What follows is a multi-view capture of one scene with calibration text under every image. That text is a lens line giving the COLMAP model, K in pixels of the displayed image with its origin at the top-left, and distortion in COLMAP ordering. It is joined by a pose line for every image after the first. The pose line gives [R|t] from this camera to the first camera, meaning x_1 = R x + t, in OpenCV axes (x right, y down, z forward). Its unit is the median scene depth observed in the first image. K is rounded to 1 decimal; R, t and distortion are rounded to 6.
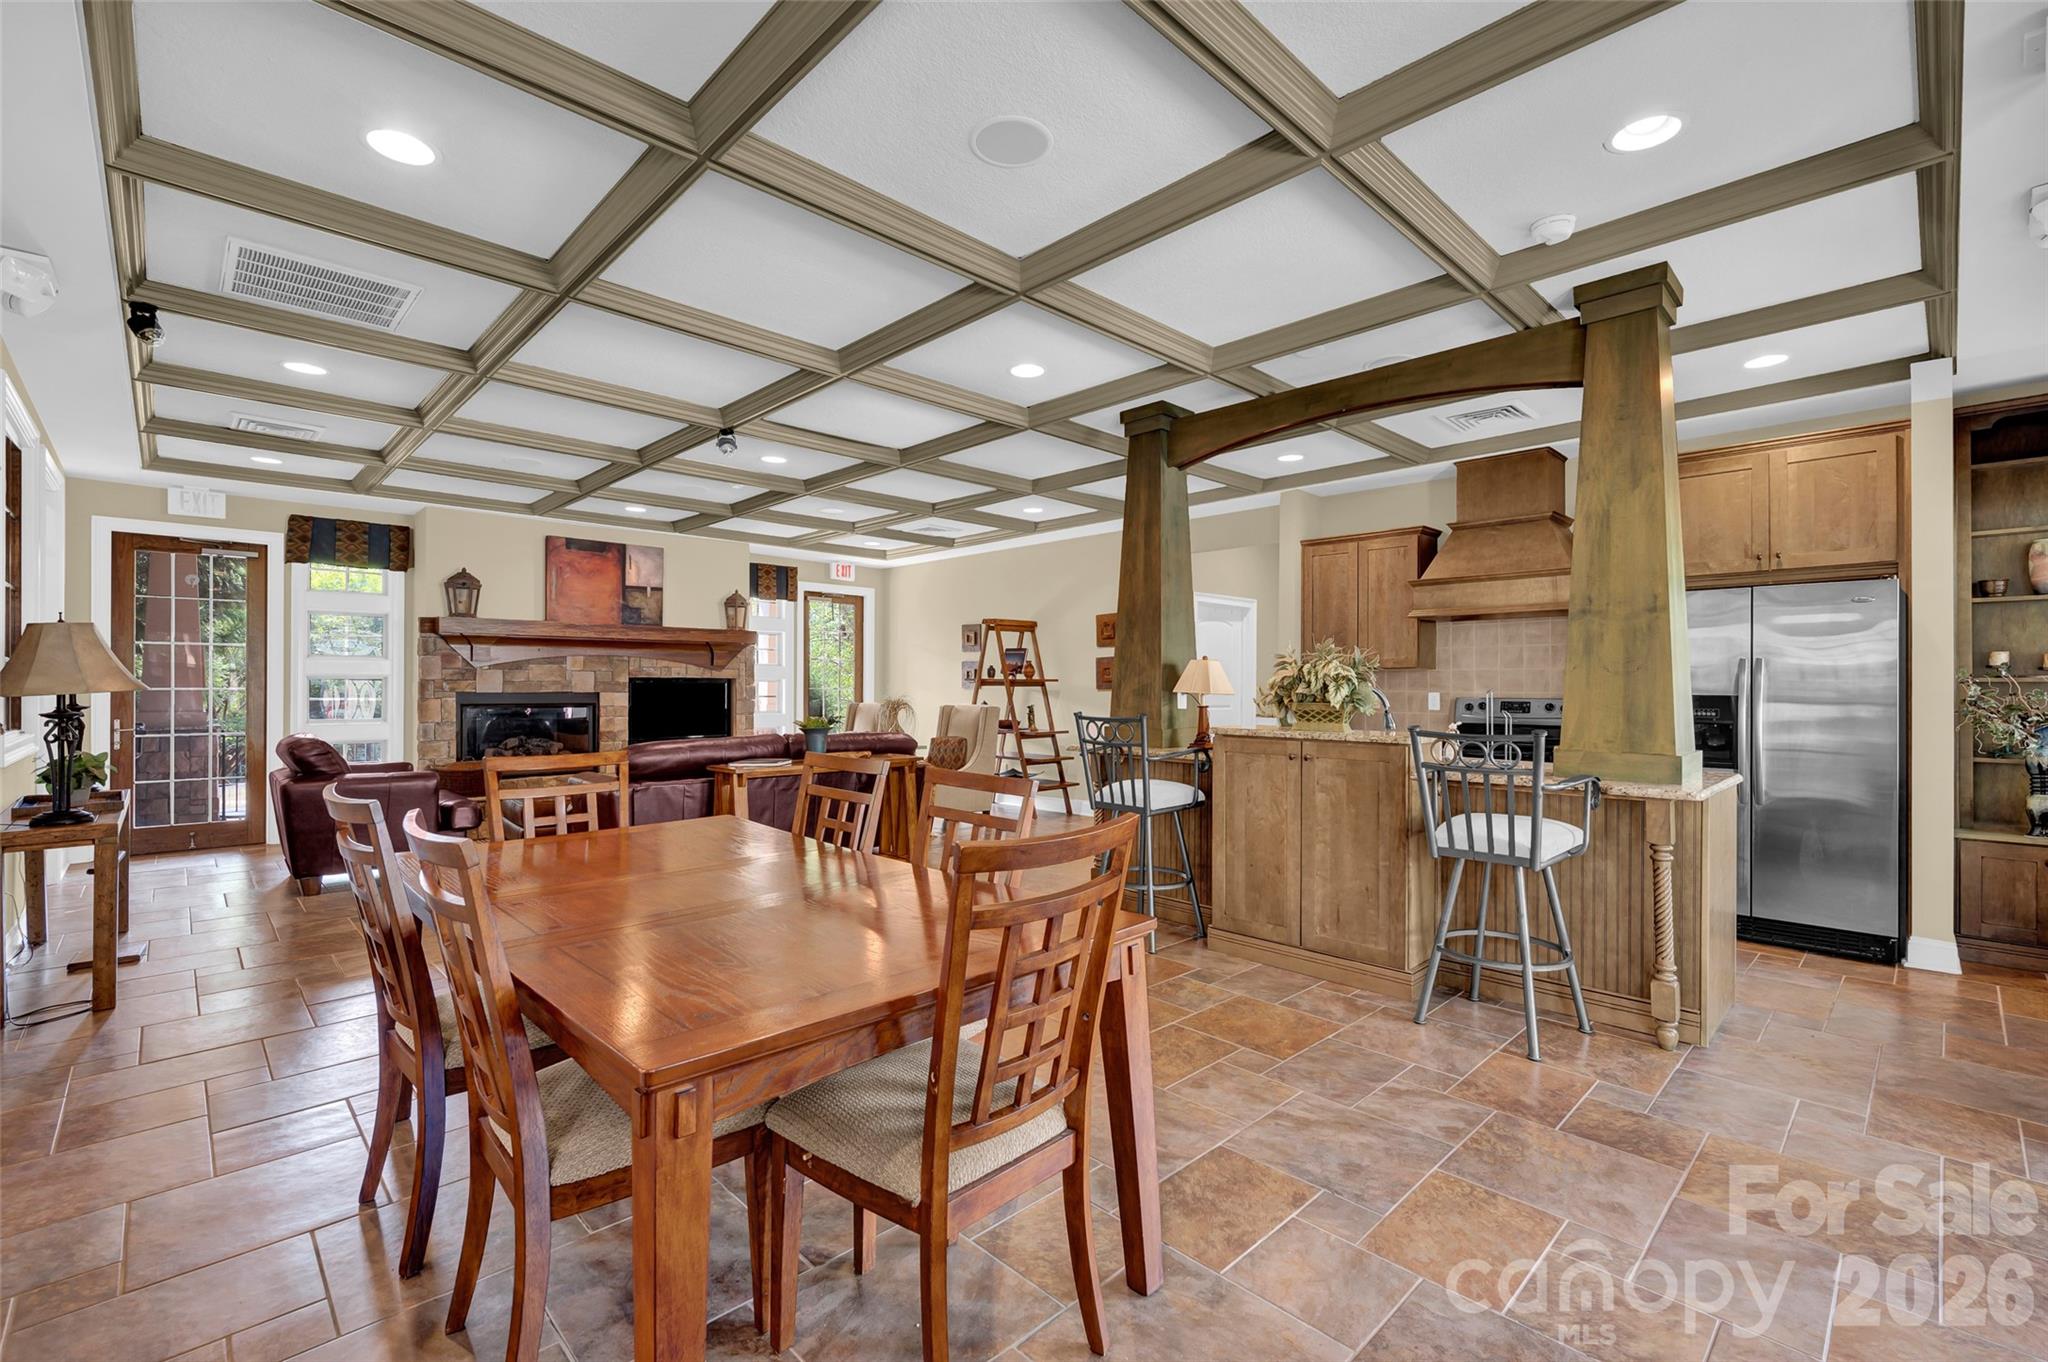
lens RADIAL K [[890.0, 0, 1023.4], [0, 890.0, 683.4], [0, 0, 1]] dist [-0.002126, -0.000273]
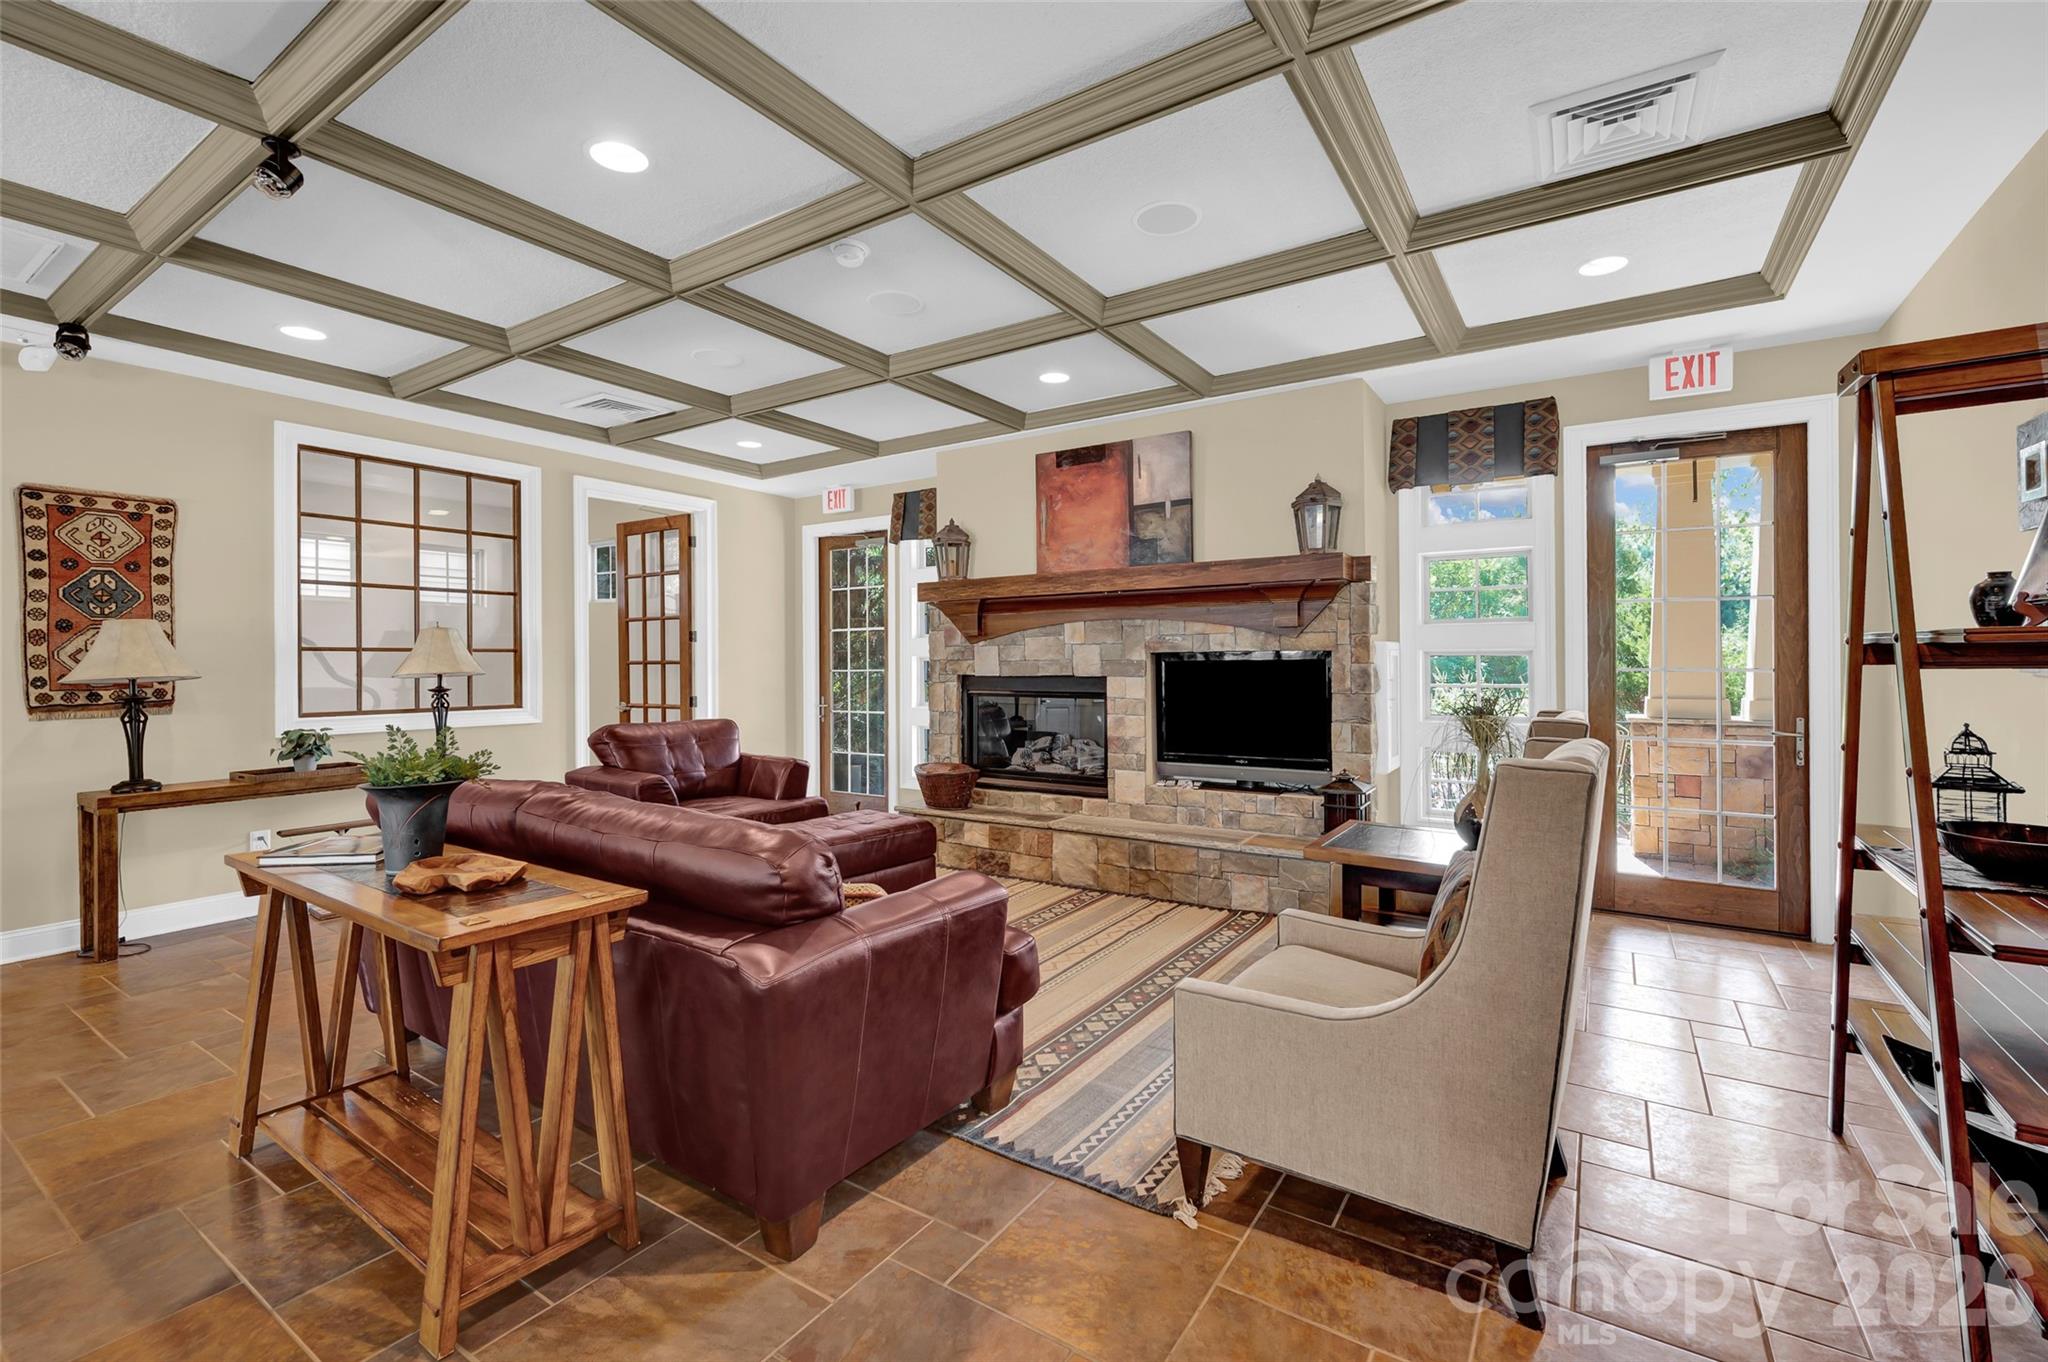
lens RADIAL K [[890.0, 0, 1029.0], [0, 890.0, 669.1], [0, 0, 1]] dist [-0.002126, -0.000273]
pose [[0.227620, 0.003369, -0.973744, 0.284396], [0.011603, 0.999914, 0.006172, -0.000146], [0.973681, -0.012703, 0.227561, 1.537973]]
